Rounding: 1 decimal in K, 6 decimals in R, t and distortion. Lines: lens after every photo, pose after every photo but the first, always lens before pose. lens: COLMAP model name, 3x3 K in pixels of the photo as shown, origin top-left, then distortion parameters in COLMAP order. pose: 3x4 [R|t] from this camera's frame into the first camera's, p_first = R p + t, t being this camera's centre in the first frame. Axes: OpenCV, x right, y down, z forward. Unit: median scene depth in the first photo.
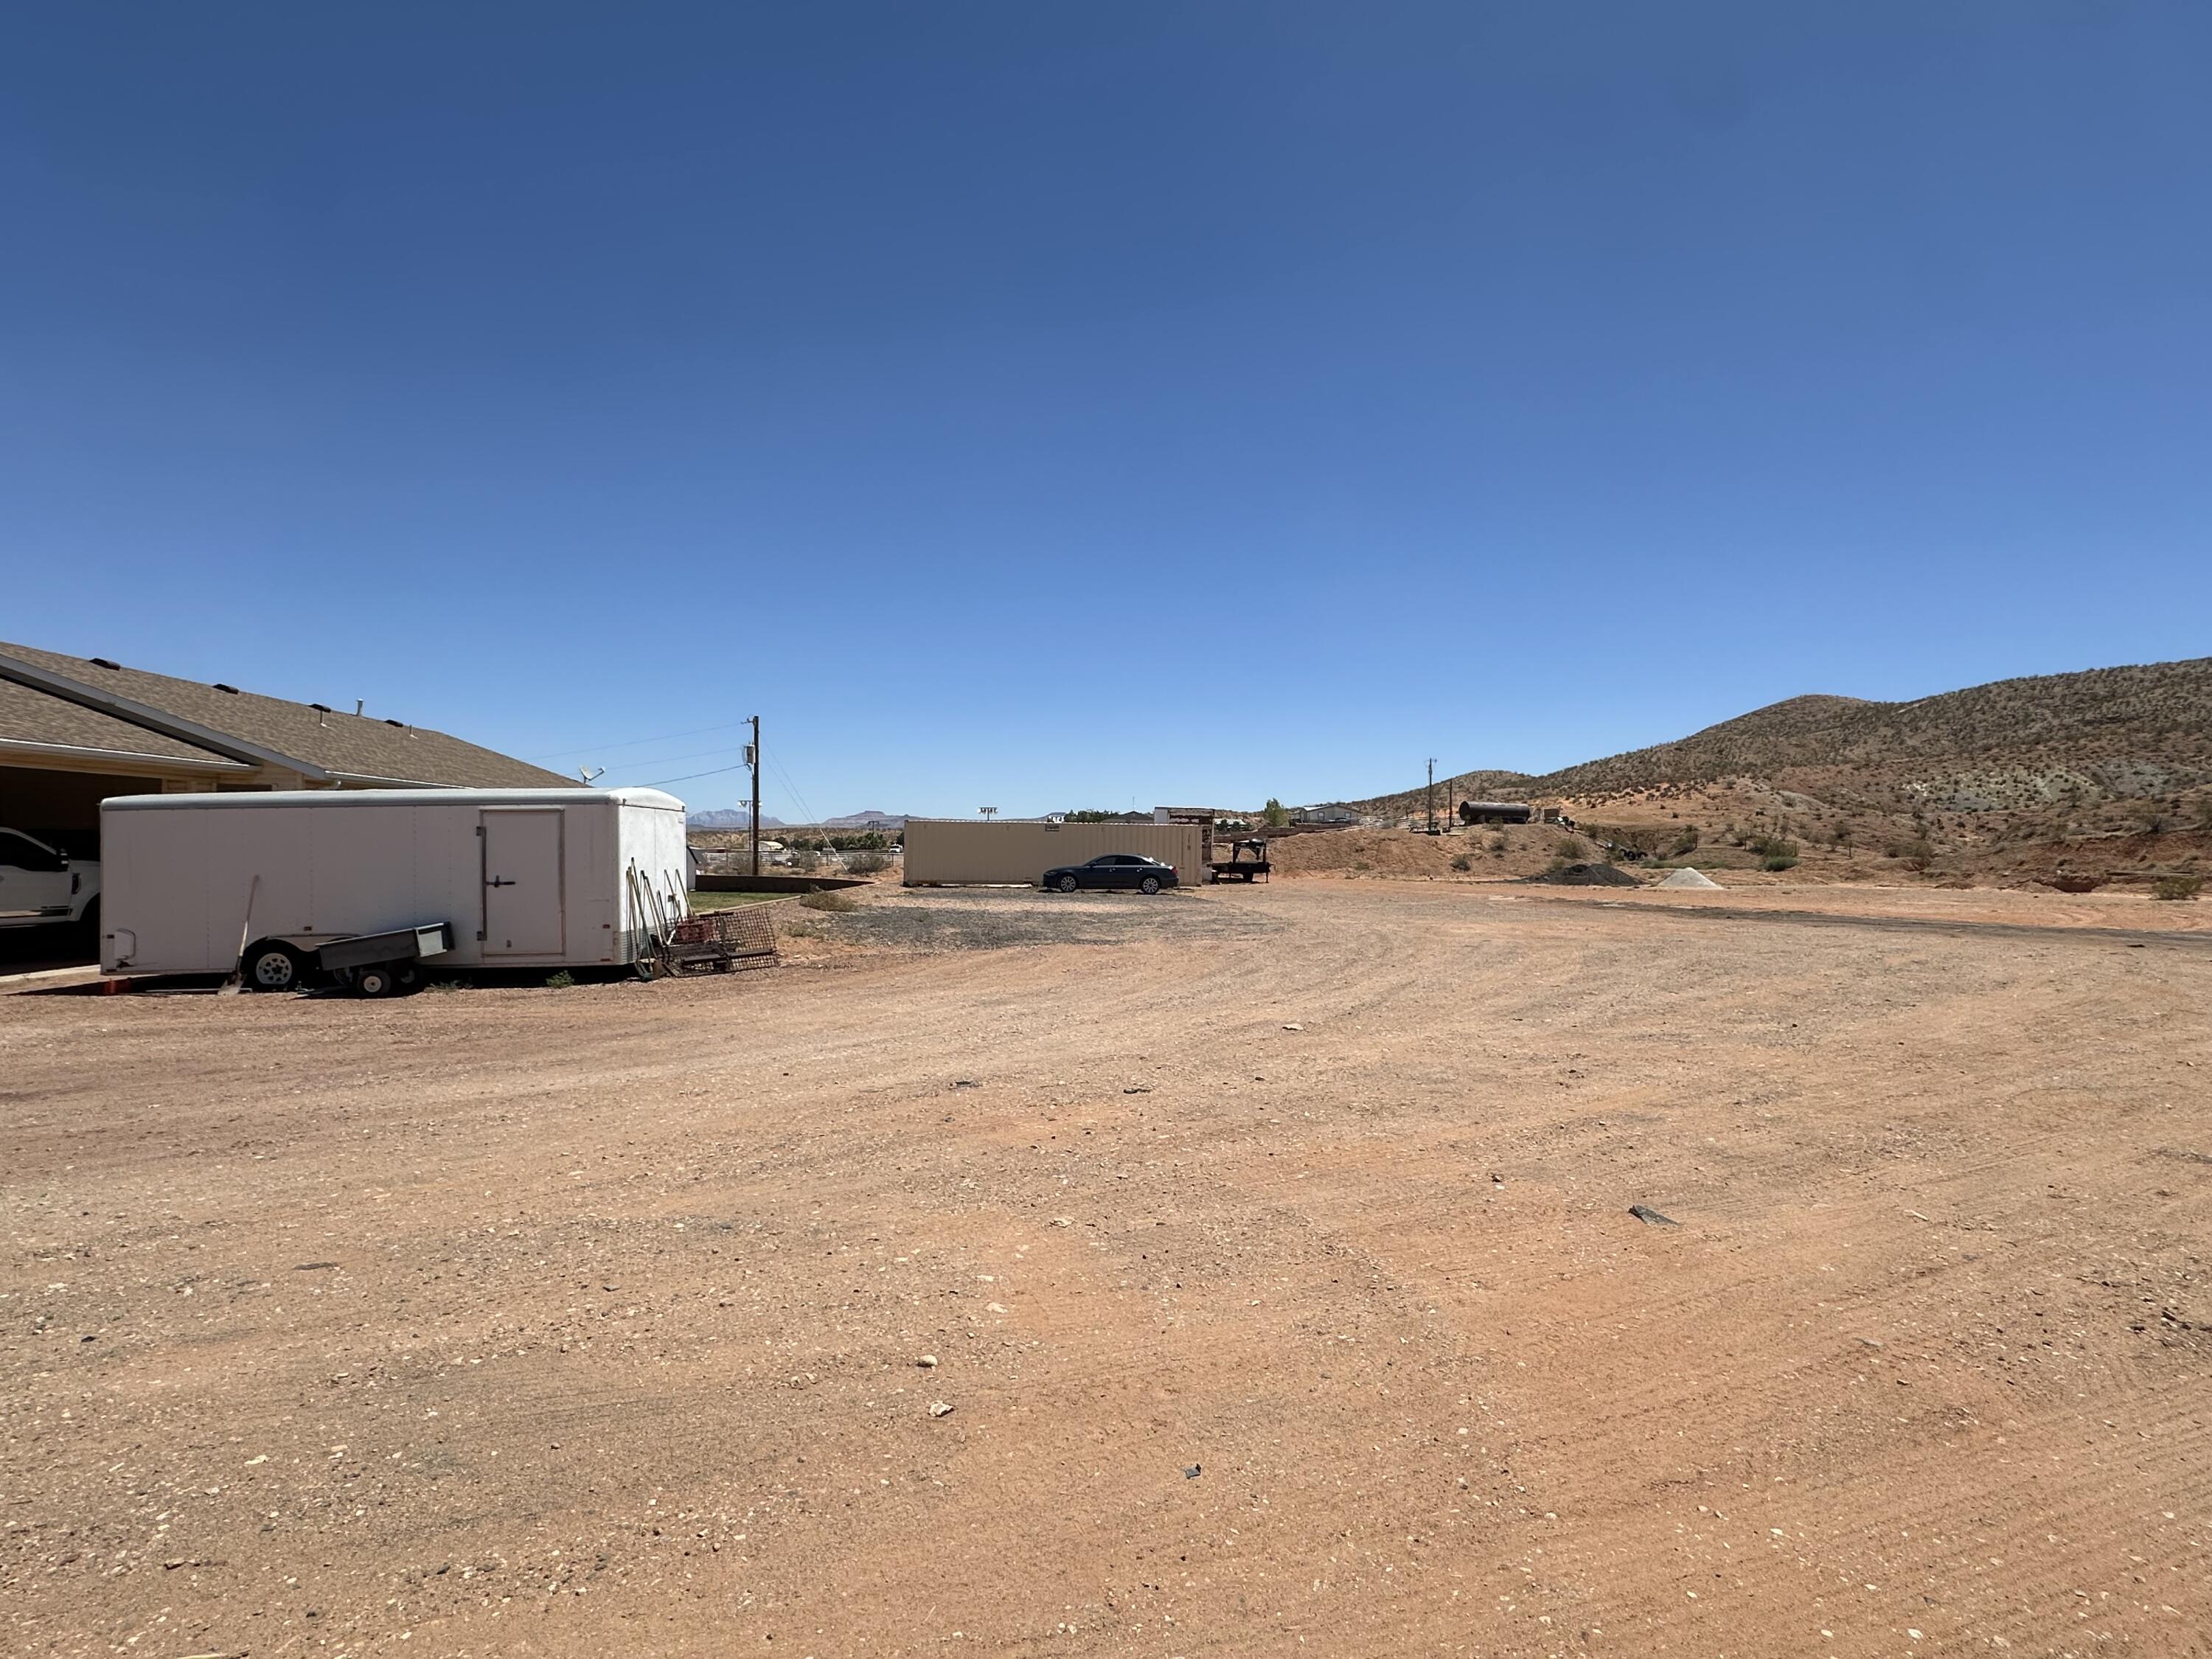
lens RADIAL K [[1091.3, 0, 1110.3], [0, 1091.3, 832.1], [0, 0, 1]] dist [-0.005908, 0.001347]
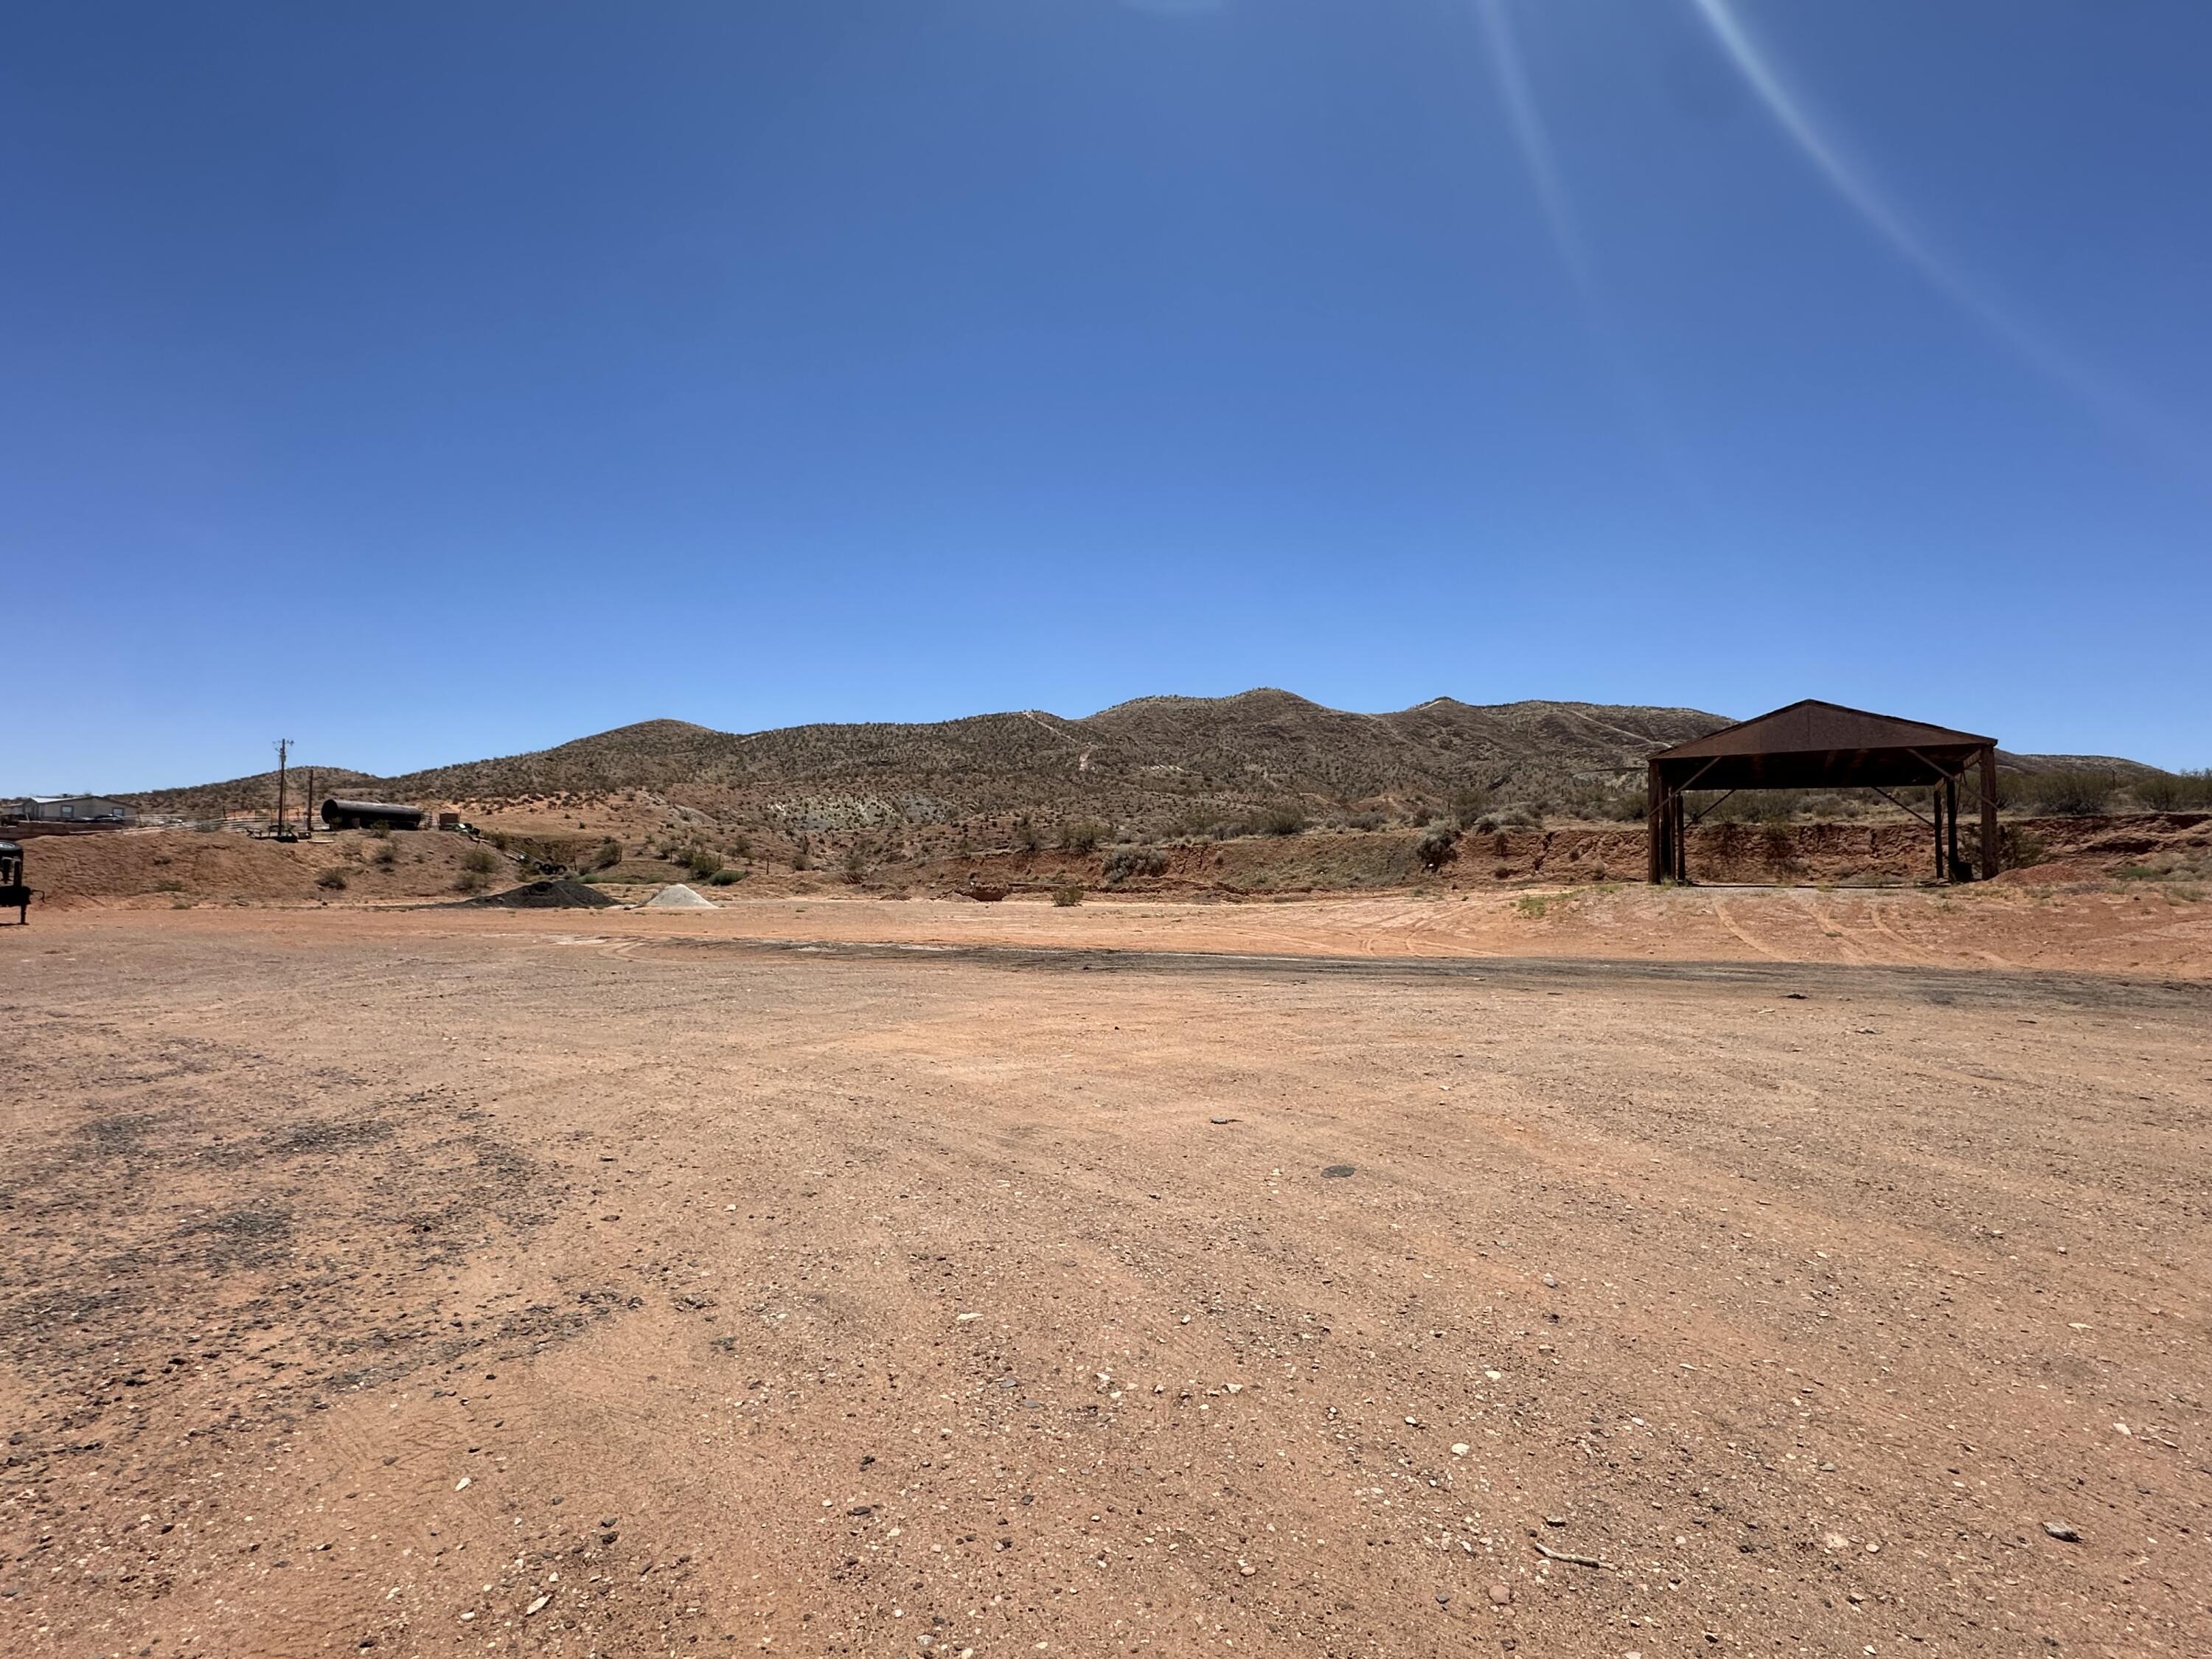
lens RADIAL K [[1091.3, 0, 1110.3], [0, 1091.3, 832.1], [0, 0, 1]] dist [-0.005908, 0.001347]
pose [[0.564848, 0.025100, 0.824813, 0.001285], [-0.016126, 0.999682, -0.019378, 0.001083], [-0.825037, -0.002355, 0.565074, 0.107600]]
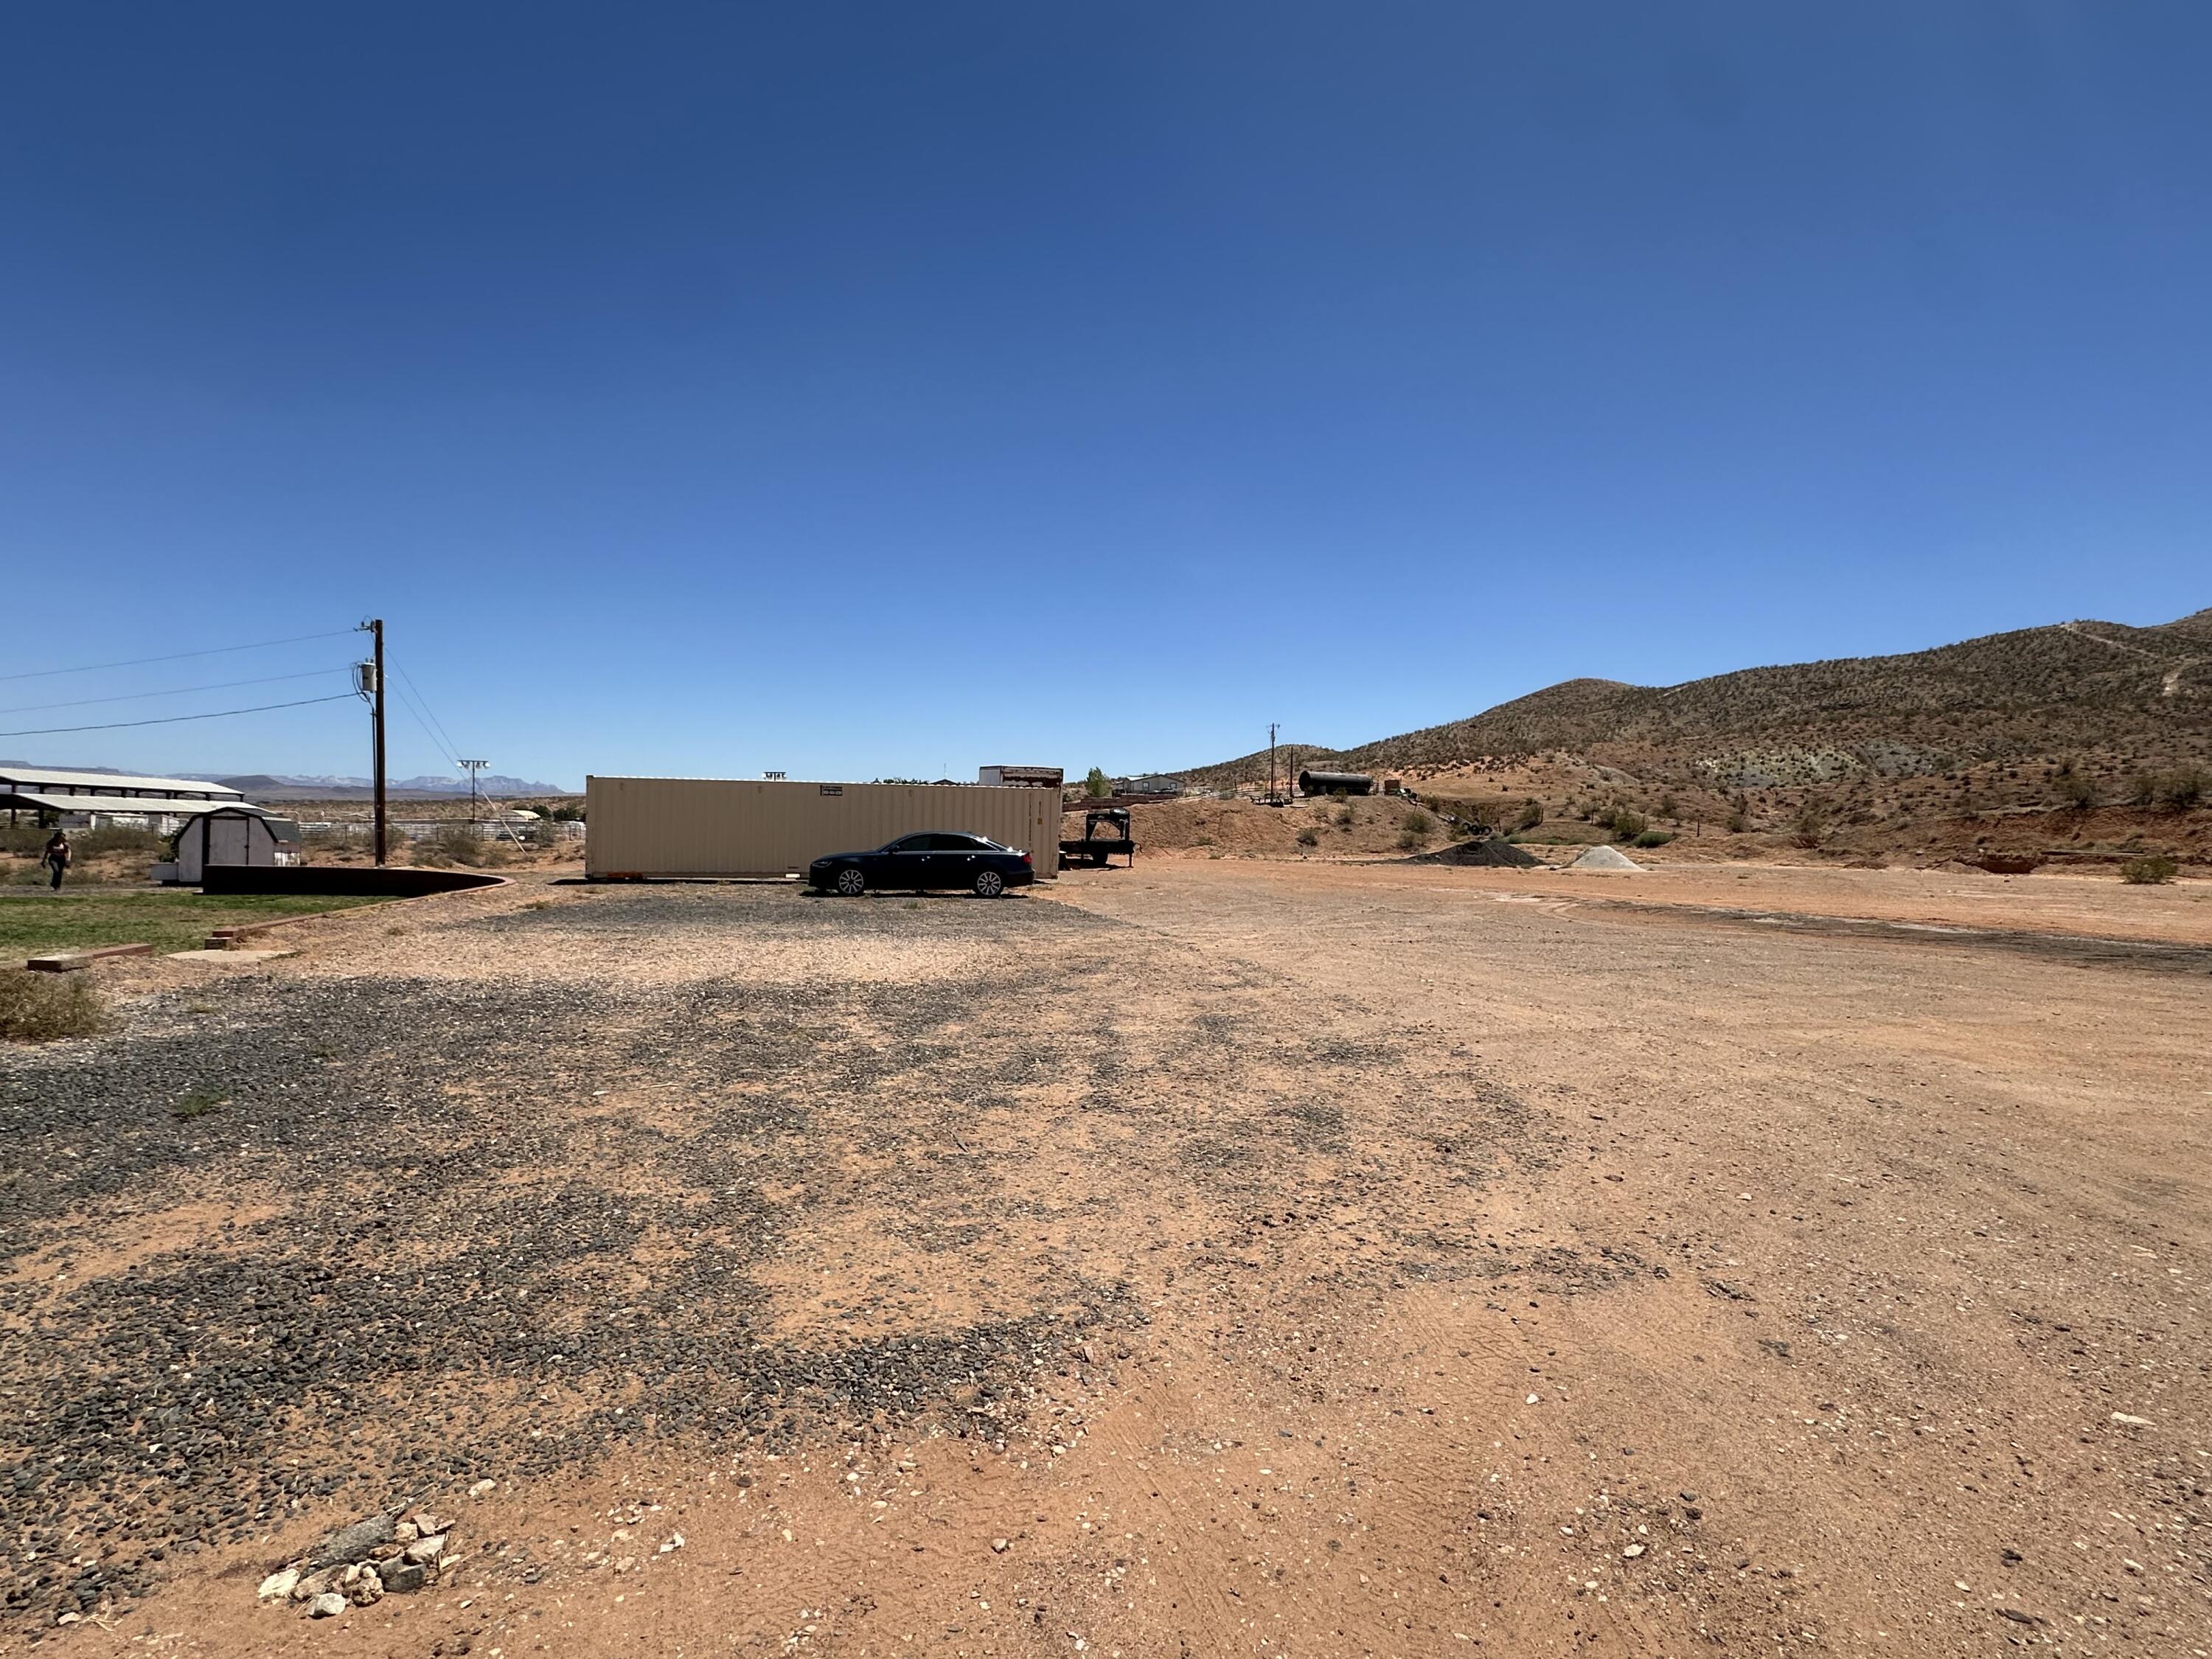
lens RADIAL K [[1091.3, 0, 1110.3], [0, 1091.3, 832.1], [0, 0, 1]] dist [-0.005908, 0.001347]
pose [[0.984867, 0.001477, 0.173308, -0.000681], [-0.005994, 0.999656, 0.025545, 0.001156], [-0.173211, -0.026197, 0.984536, 0.109286]]
